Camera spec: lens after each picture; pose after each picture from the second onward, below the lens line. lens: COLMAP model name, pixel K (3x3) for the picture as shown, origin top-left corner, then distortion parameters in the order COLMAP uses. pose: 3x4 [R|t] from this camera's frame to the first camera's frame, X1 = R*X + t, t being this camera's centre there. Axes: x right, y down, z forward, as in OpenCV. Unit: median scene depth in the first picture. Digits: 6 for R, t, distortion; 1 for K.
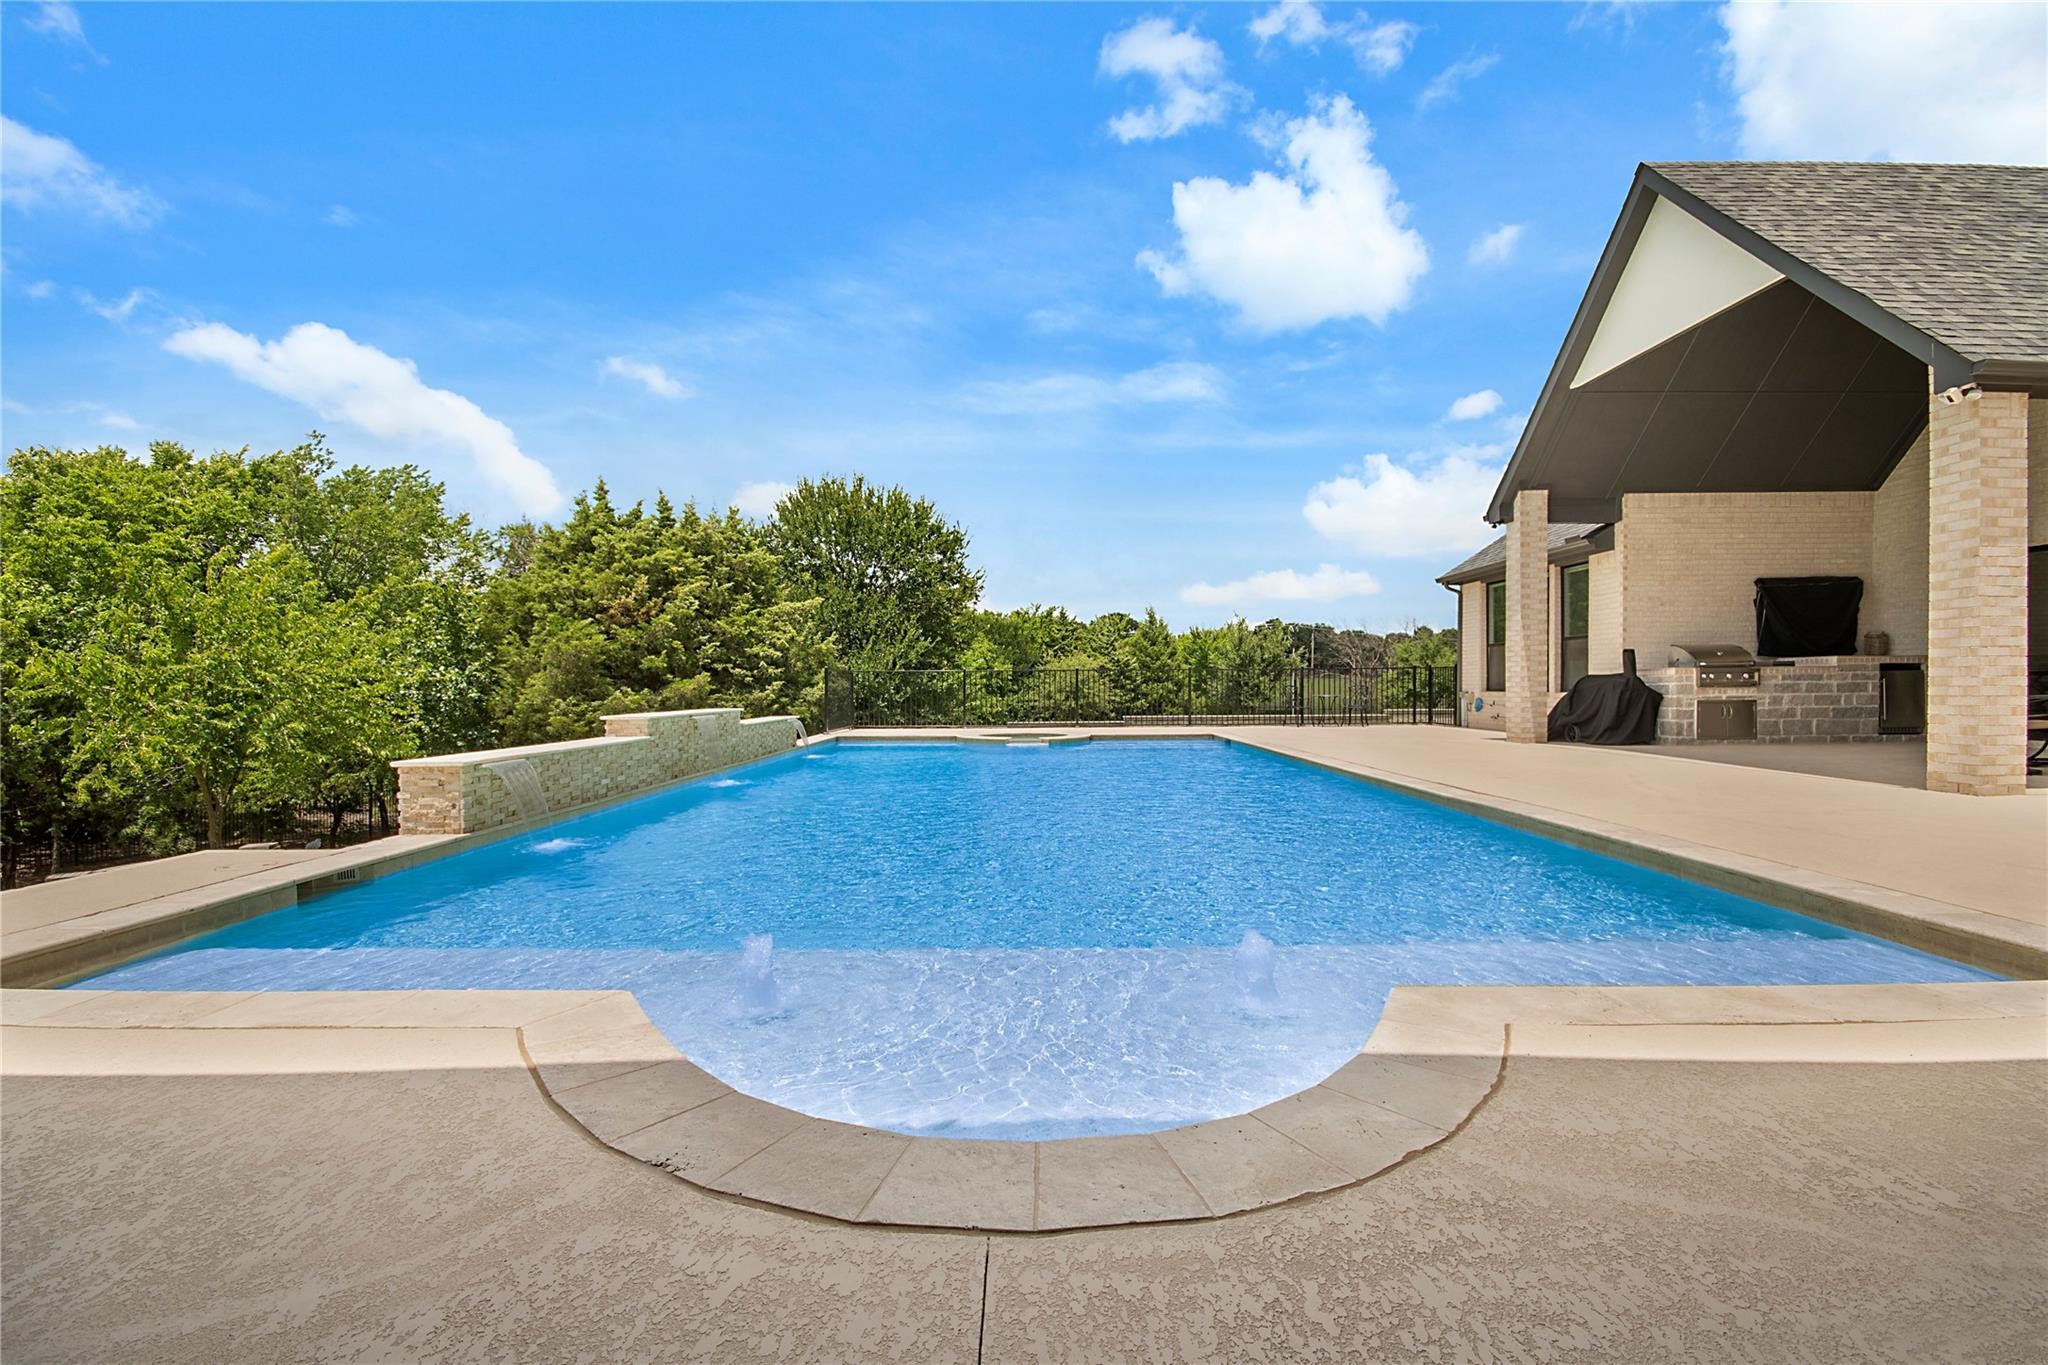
lens RADIAL K [[936.4, 0, 1020.4], [0, 936.4, 705.6], [0, 0, 1]] dist [-0.001471, -0.000625]
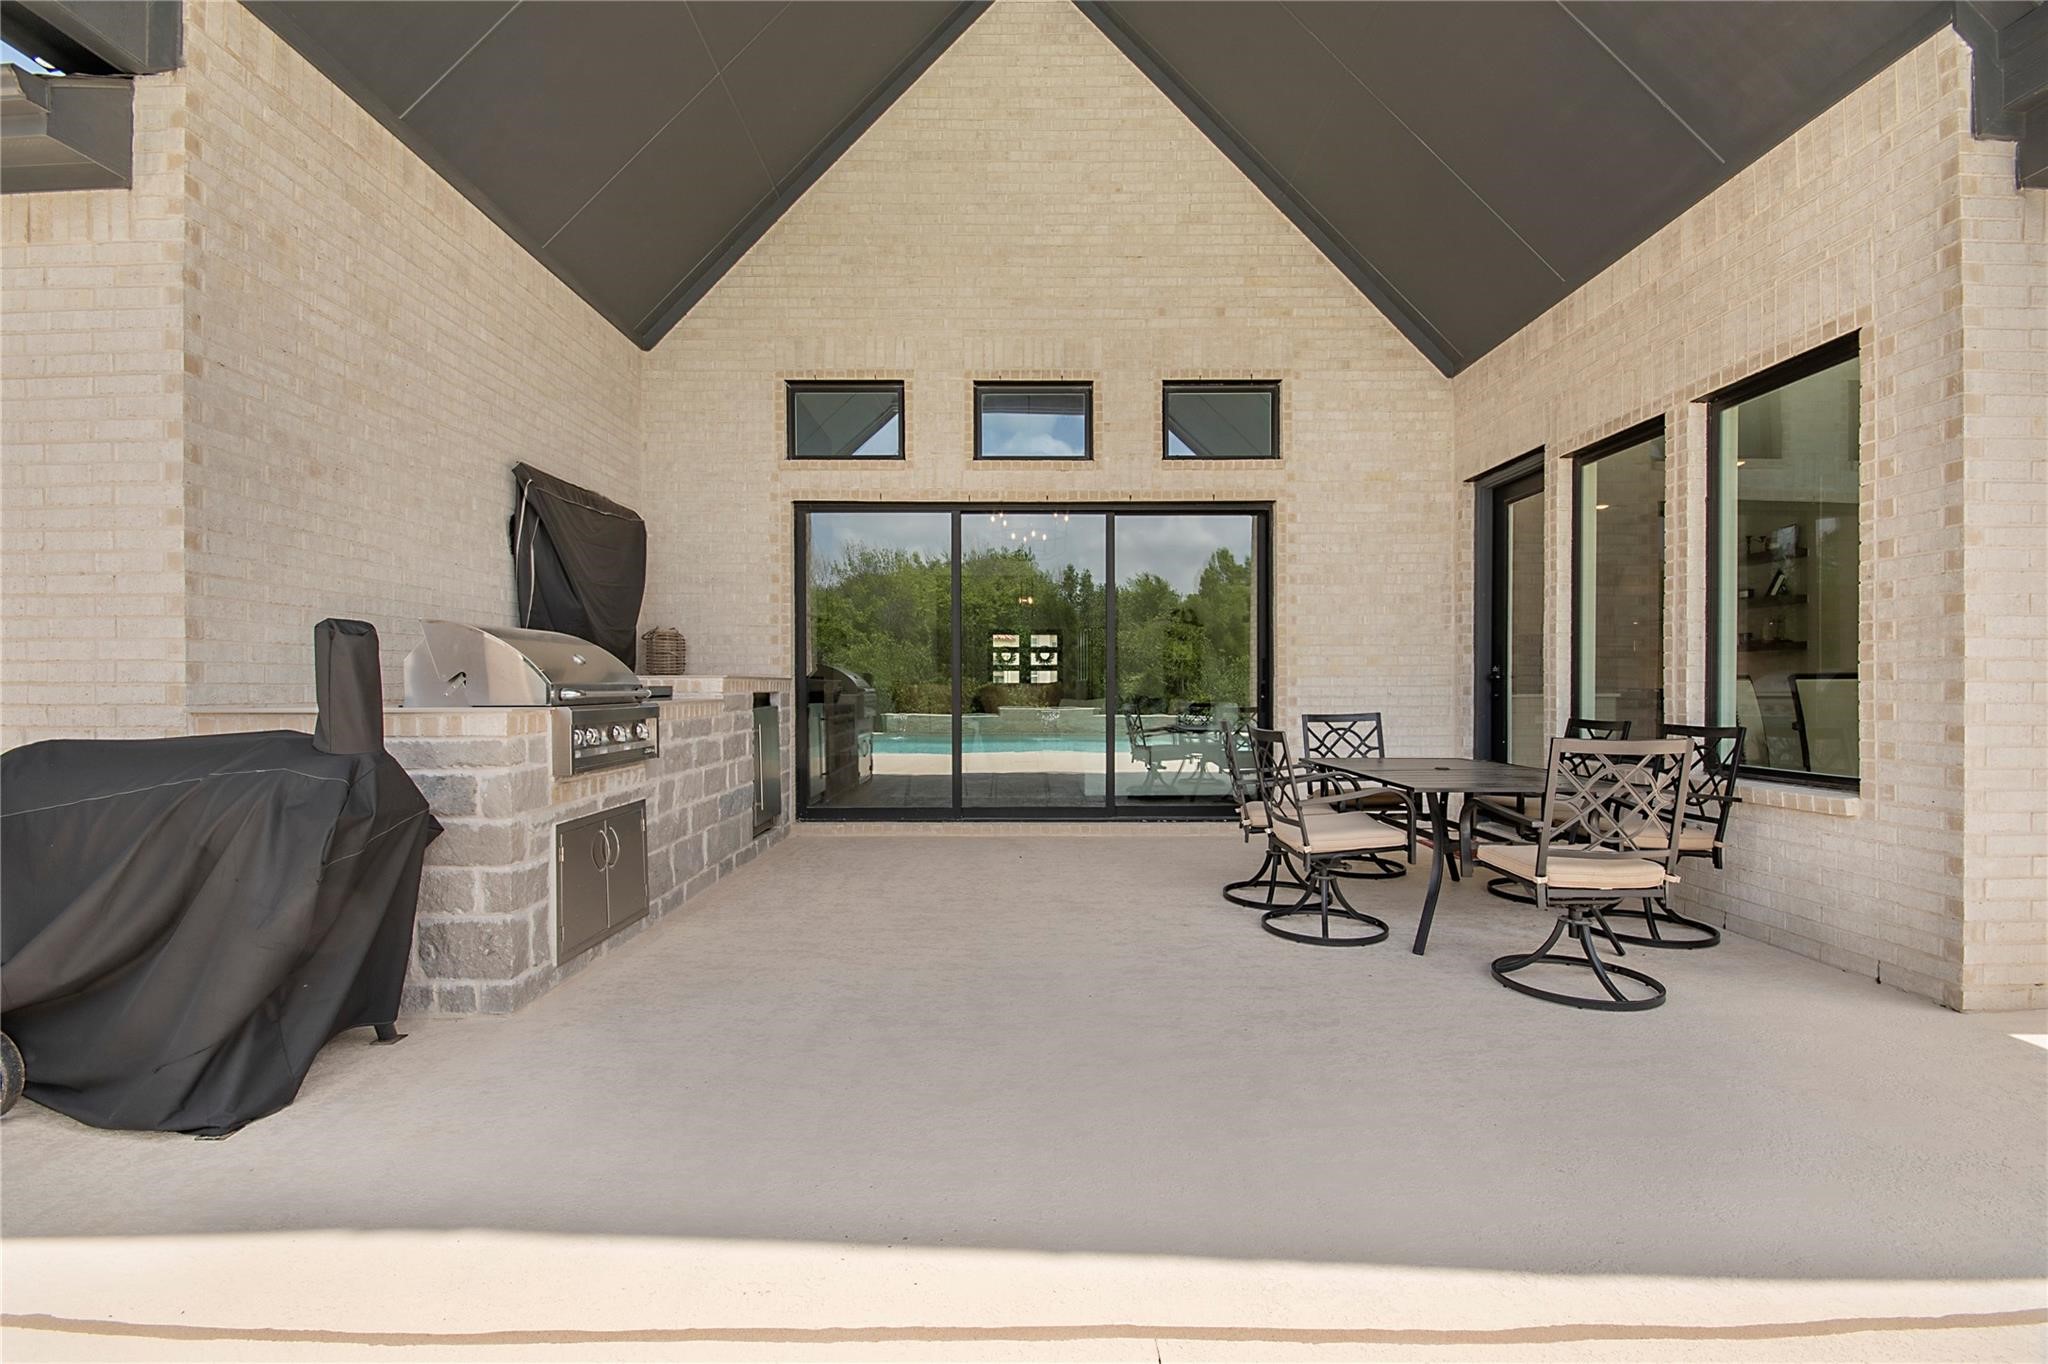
lens RADIAL K [[936.4, 0, 1020.4], [0, 936.4, 705.1], [0, 0, 1]] dist [-0.001471, -0.000625]
pose [[-0.004675, 0.001688, 0.999988, 0.432011], [0.017090, 0.999853, -0.001608, -0.037397], [-0.999843, 0.017082, -0.004703, 0.836327]]
